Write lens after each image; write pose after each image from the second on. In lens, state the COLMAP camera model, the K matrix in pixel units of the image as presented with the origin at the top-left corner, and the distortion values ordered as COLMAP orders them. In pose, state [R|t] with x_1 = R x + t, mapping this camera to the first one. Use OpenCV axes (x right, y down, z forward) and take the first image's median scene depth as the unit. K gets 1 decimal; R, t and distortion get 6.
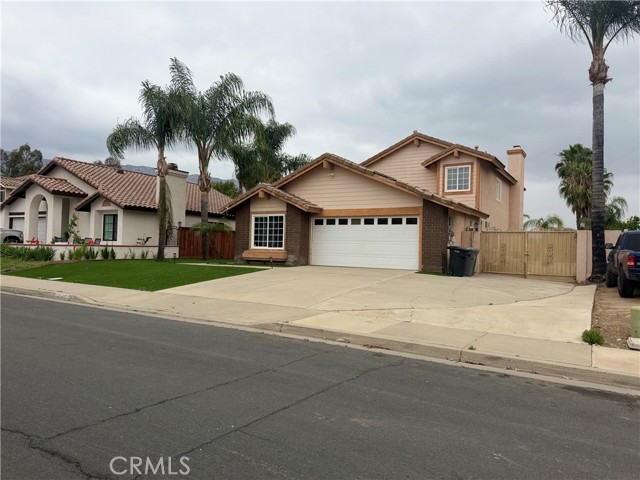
lens RADIAL K [[466.6, 0, 320.0], [0, 466.6, 240.0], [0, 0, 1]] dist [0.001695, 0.000887]
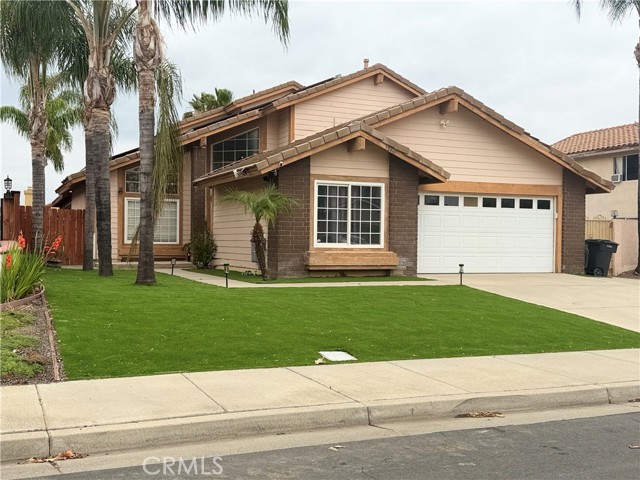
lens RADIAL K [[704.8, 0, 320.0], [0, 704.8, 240.0], [0, 0, 1]] dist [-0.012585, -0.010042]
pose [[0.589141, -0.017996, 0.807830, -0.788101], [-0.012073, 0.999444, 0.031069, -0.013907], [-0.807940, -0.028057, 0.588597, 0.570136]]
